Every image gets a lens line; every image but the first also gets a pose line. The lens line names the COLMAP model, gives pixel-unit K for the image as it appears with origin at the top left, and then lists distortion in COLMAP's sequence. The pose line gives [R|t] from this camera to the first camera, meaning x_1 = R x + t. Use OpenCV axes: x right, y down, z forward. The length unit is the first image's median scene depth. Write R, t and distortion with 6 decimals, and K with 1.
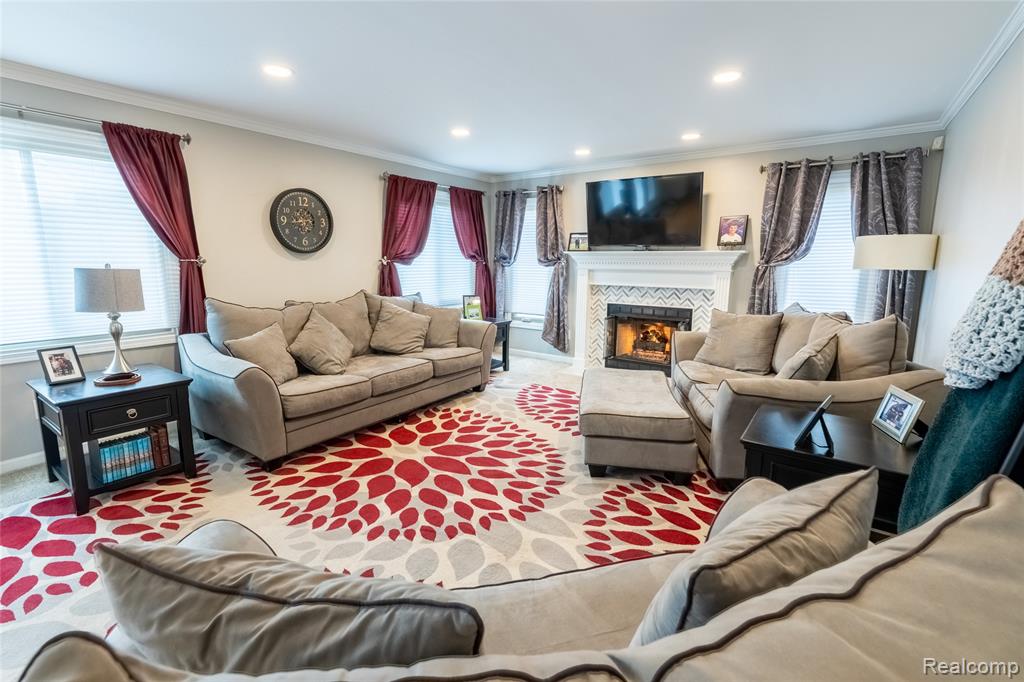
lens RADIAL K [[454.0, 0, 503.1], [0, 454.0, 332.6], [0, 0, 1]] dist [-0.002832, 0.001004]
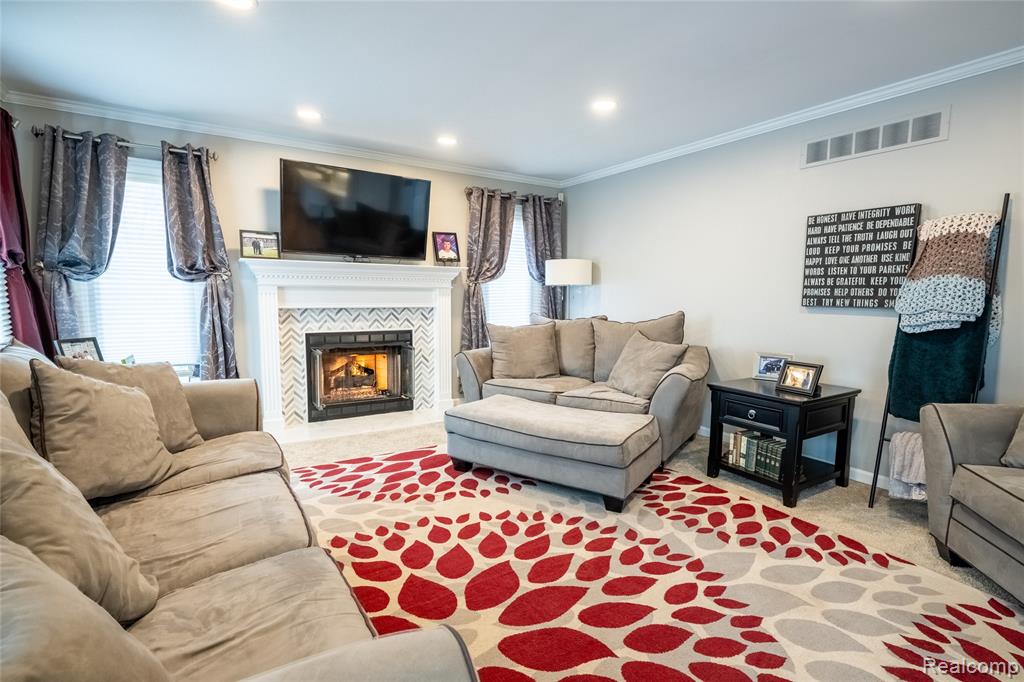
lens RADIAL K [[487.5, 0, 510.3], [0, 487.5, 343.0], [0, 0, 1]] dist [0.000861, -0.000400]
pose [[0.371191, -0.096581, 0.923520, -0.549593], [0.139678, 0.989067, 0.047295, -0.060923], [-0.917991, 0.111440, 0.380623, 0.612363]]
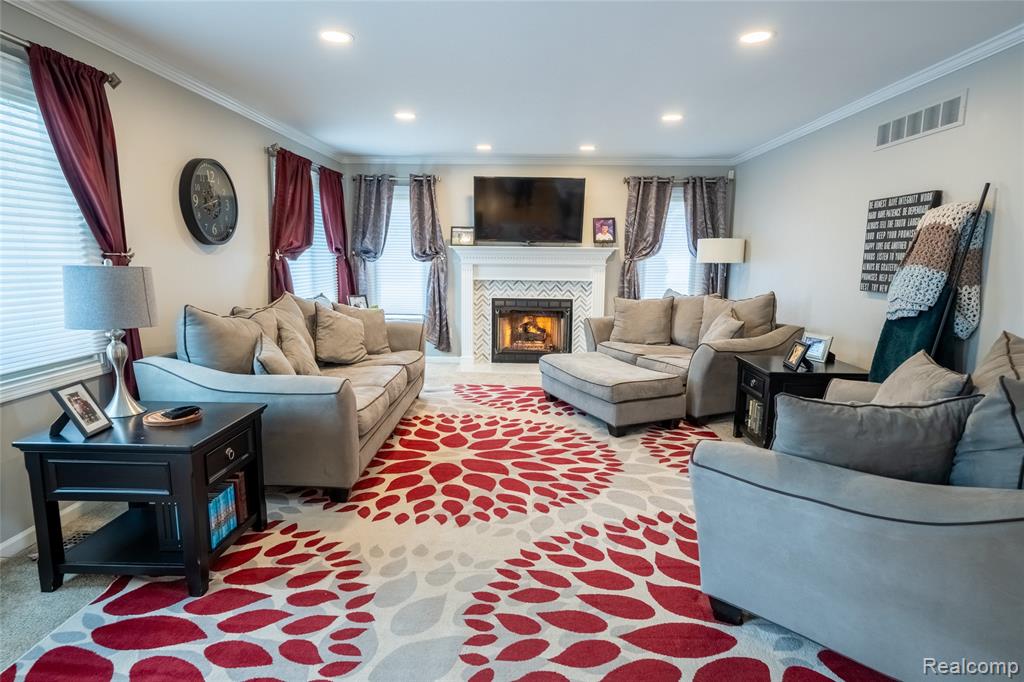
lens RADIAL K [[543.1, 0, 513.2], [0, 543.1, 344.2], [0, 0, 1]] dist [-0.003420, 0.001373]
pose [[0.824053, -0.088620, 0.559538, -0.617972], [0.084753, 0.995858, 0.032907, 0.002125], [-0.560137, 0.020306, 0.828151, -0.026895]]
